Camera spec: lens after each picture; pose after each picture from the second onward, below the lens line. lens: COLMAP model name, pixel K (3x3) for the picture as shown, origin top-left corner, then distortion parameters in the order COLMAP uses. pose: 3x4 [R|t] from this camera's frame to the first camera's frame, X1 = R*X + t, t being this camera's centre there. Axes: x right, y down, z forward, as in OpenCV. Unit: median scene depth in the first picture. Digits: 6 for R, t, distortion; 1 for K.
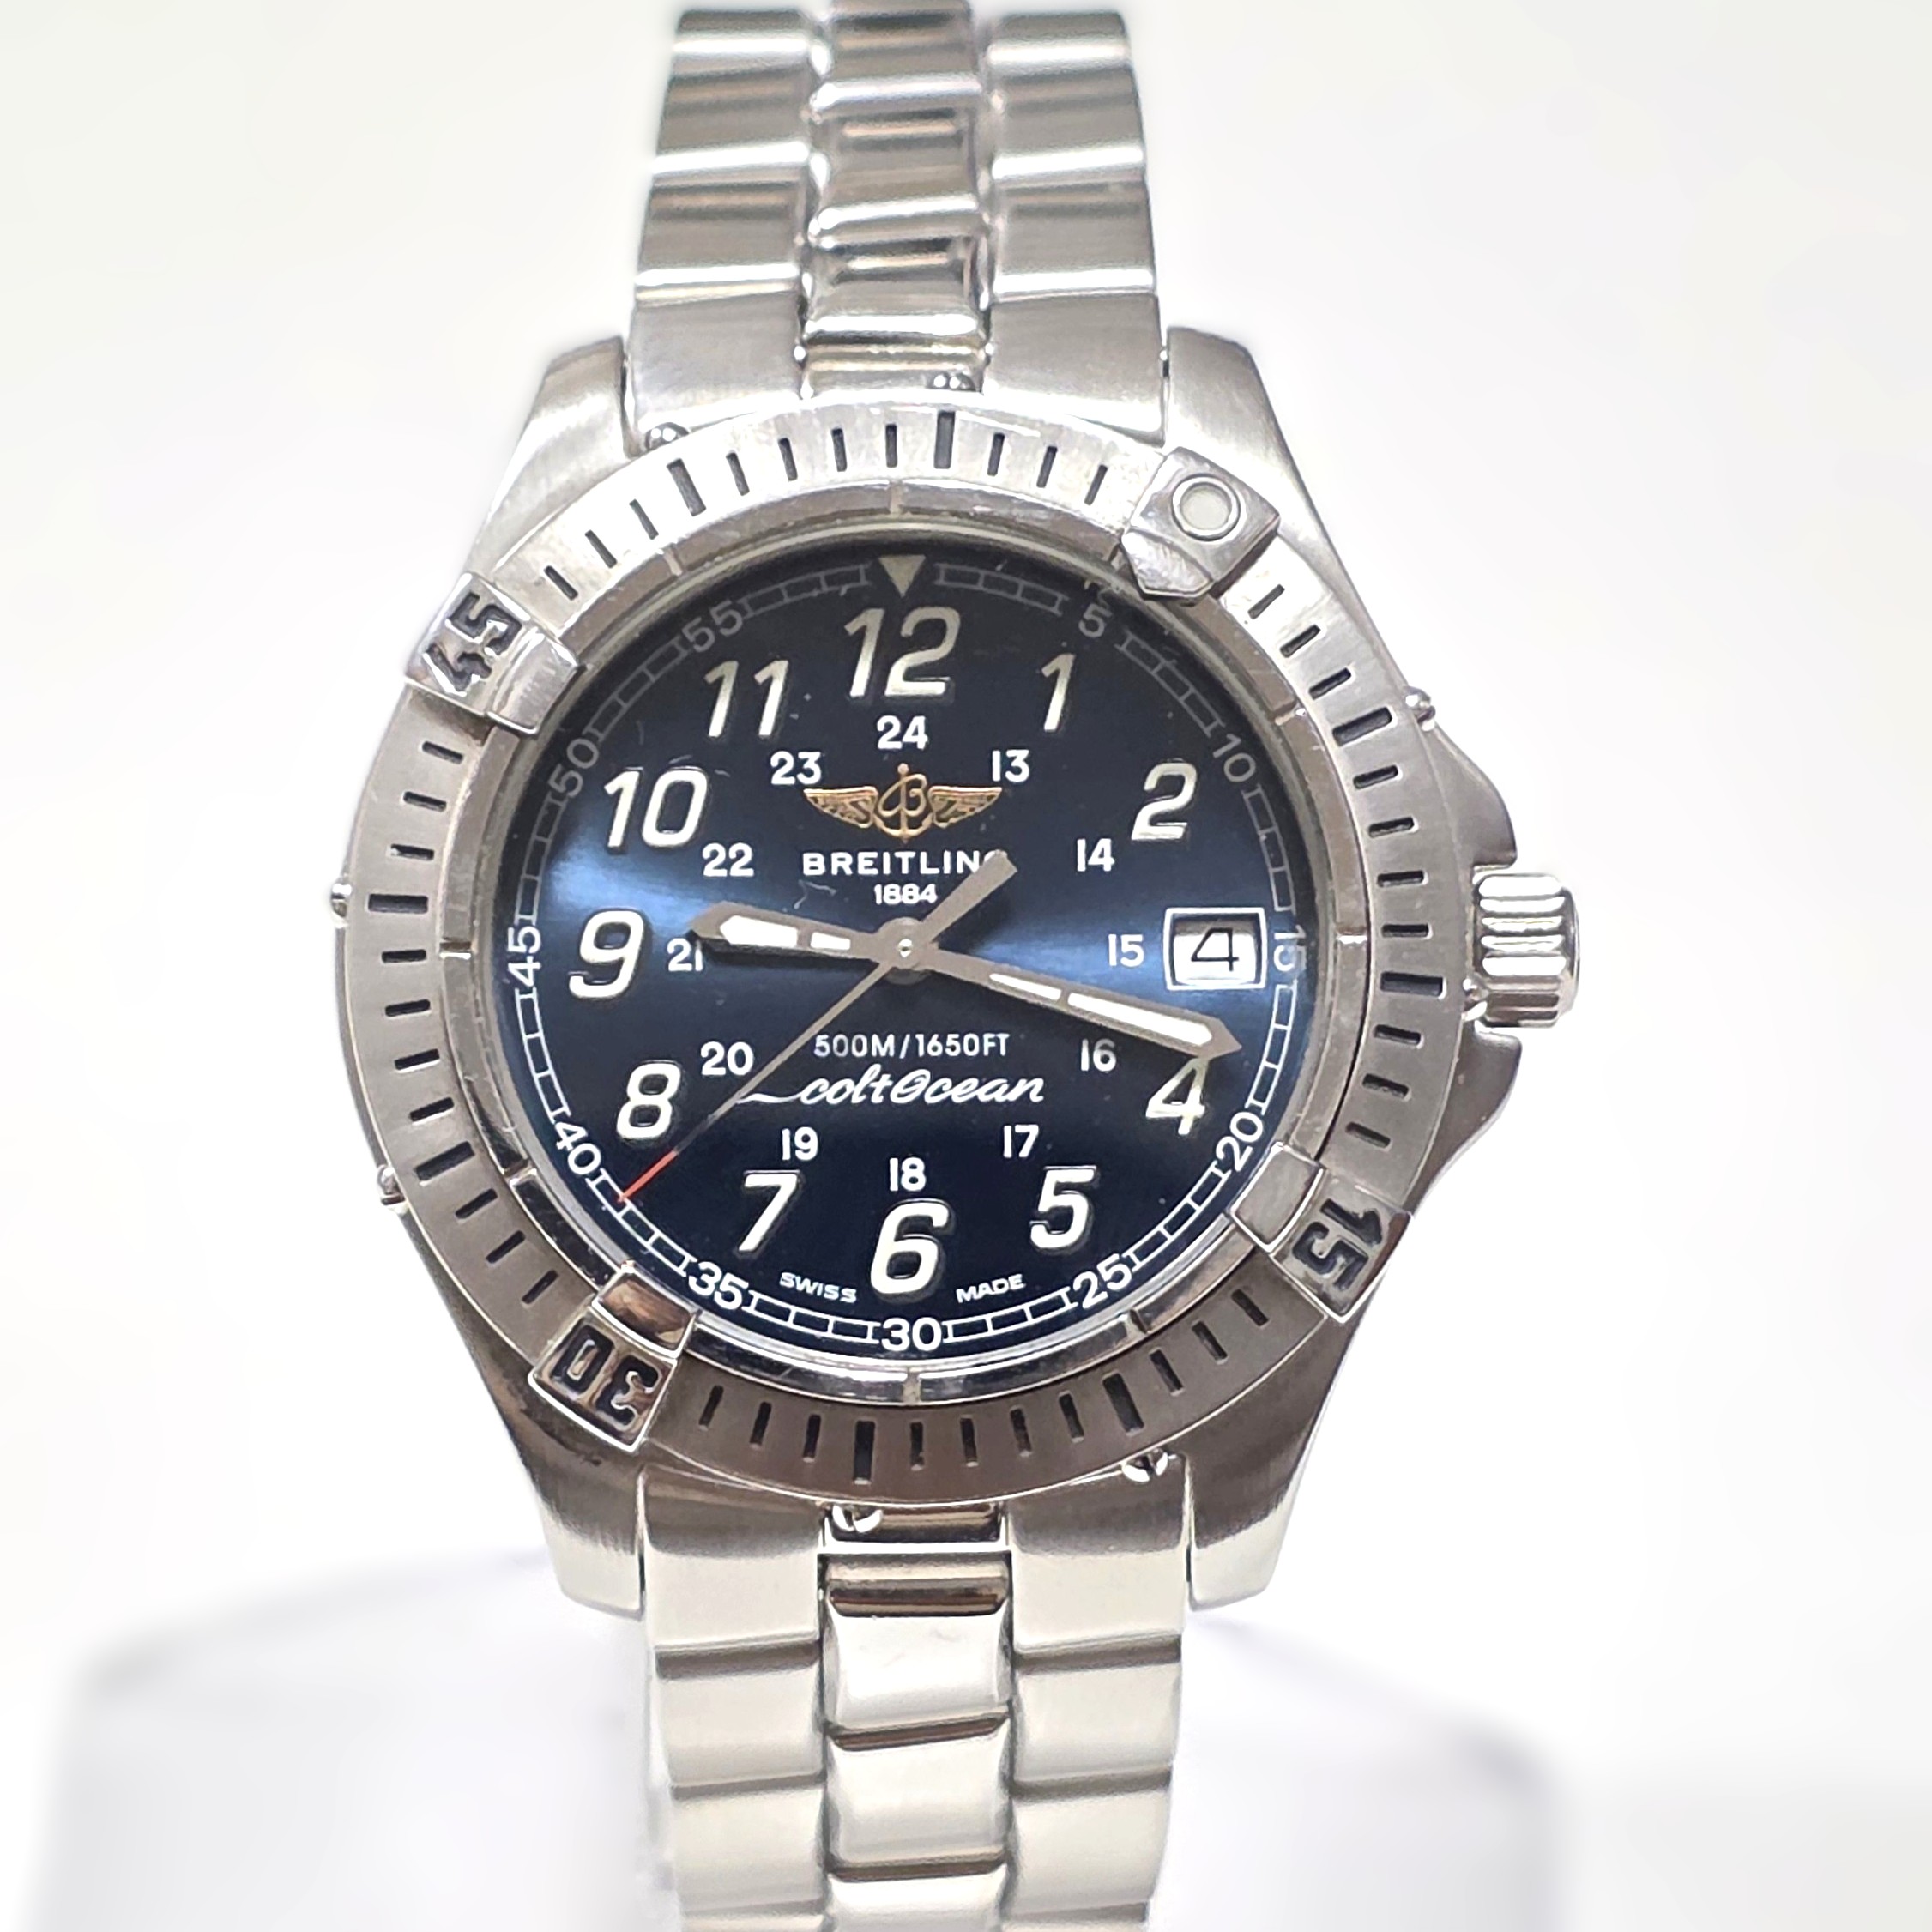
lens RADIAL K [[7903.9, 0, 966.0], [0, 7903.9, 966.0], [0, 0, 1]] dist [-1.029078, -0.064438]
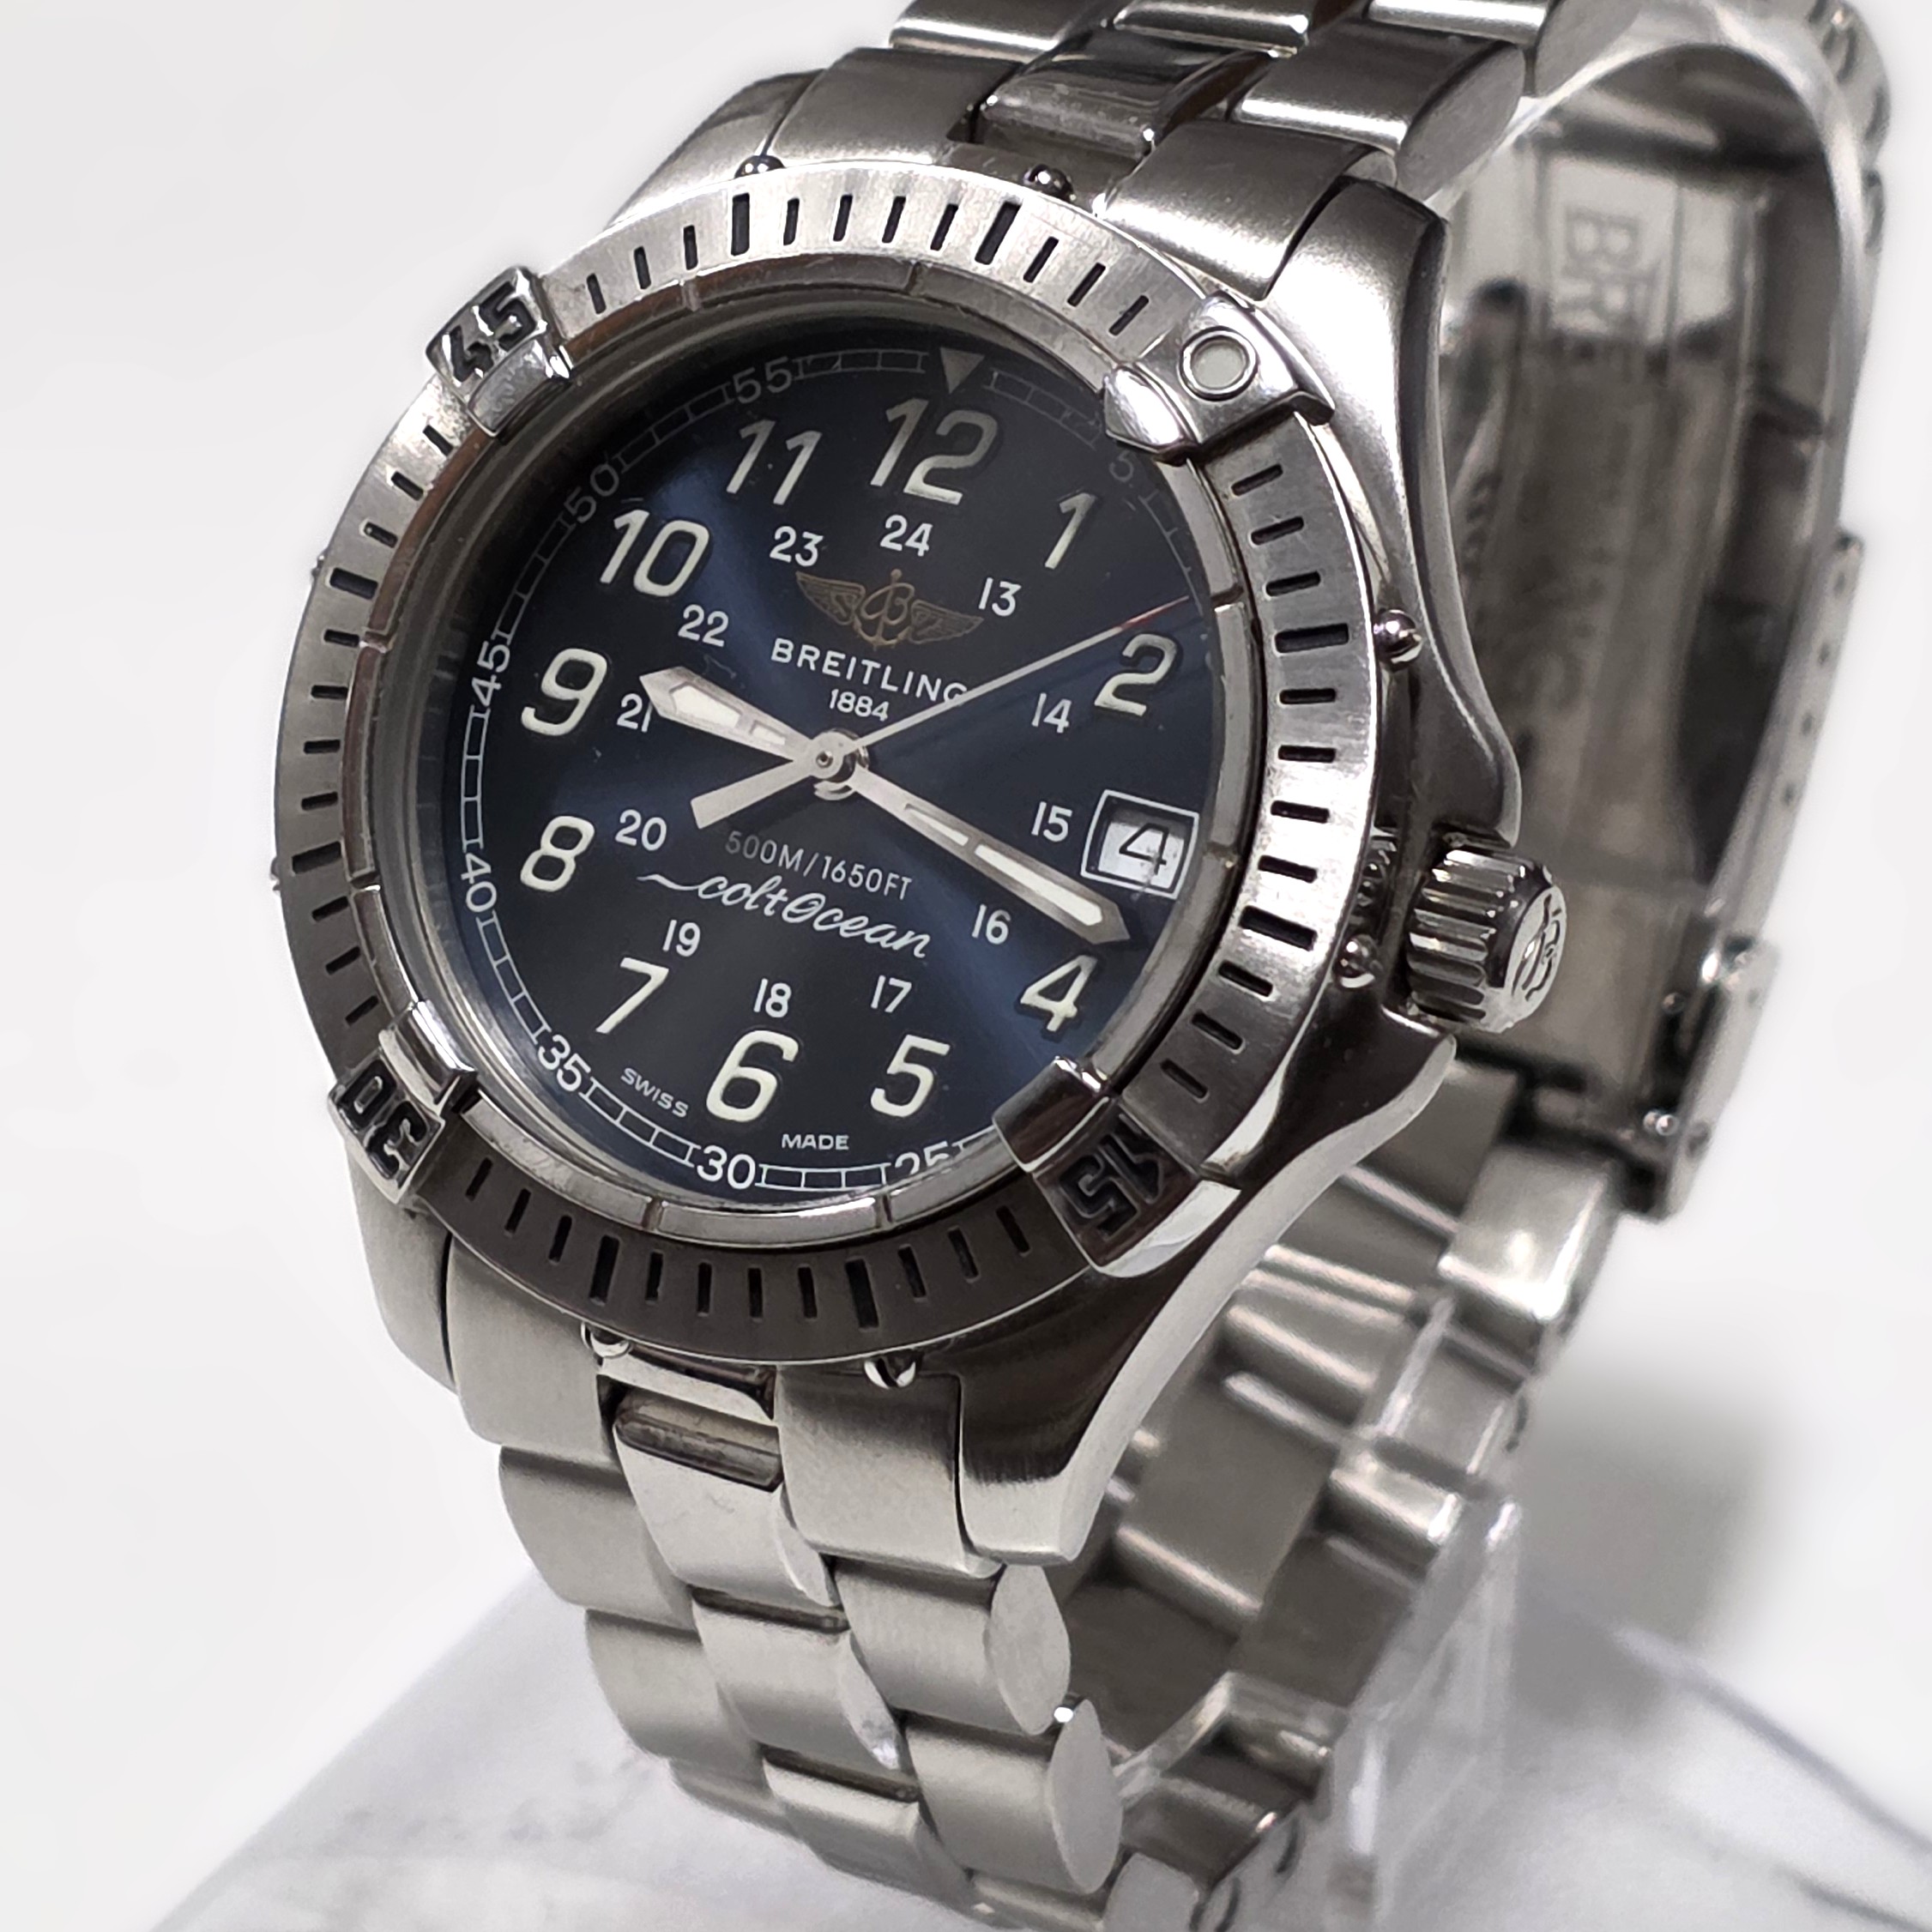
lens RADIAL K [[7903.9, 0, 966.0], [0, 7903.9, 966.0], [0, 0, 1]] dist [-1.029078, -0.064438]
pose [[0.875844, 0.250811, -0.412300, 0.389615], [-0.248836, 0.966718, 0.059476, -0.037505], [0.413495, 0.050503, 0.909105, 0.173039]]
